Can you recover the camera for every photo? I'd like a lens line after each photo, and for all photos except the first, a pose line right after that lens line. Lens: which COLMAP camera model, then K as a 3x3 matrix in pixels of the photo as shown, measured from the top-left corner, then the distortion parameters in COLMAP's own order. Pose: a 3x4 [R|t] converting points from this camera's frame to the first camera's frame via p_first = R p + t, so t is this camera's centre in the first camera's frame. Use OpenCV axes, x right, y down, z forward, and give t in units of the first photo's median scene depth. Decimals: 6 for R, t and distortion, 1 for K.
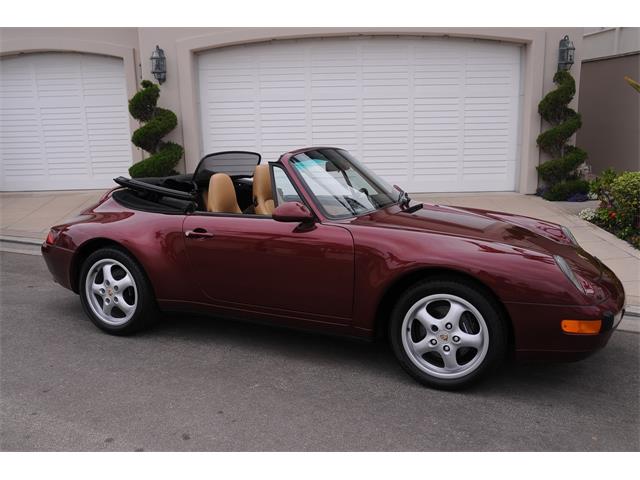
lens RADIAL K [[583.8, 0, 320.0], [0, 583.8, 240.0], [0, 0, 1]] dist [-0.121063, 0.201608]
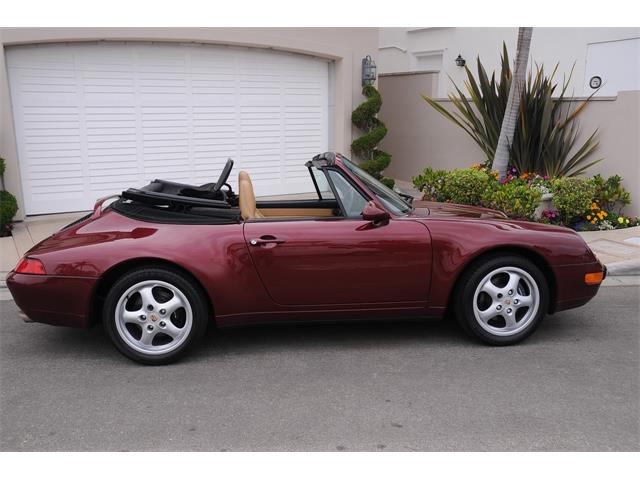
lens RADIAL K [[583.8, 0, 320.0], [0, 583.8, 240.0], [0, 0, 1]] dist [-0.121063, 0.201608]
pose [[0.861832, -0.089918, 0.499159, -0.484704], [0.097033, 0.995212, 0.011742, -0.011907], [-0.497825, 0.038316, 0.866431, 0.080545]]
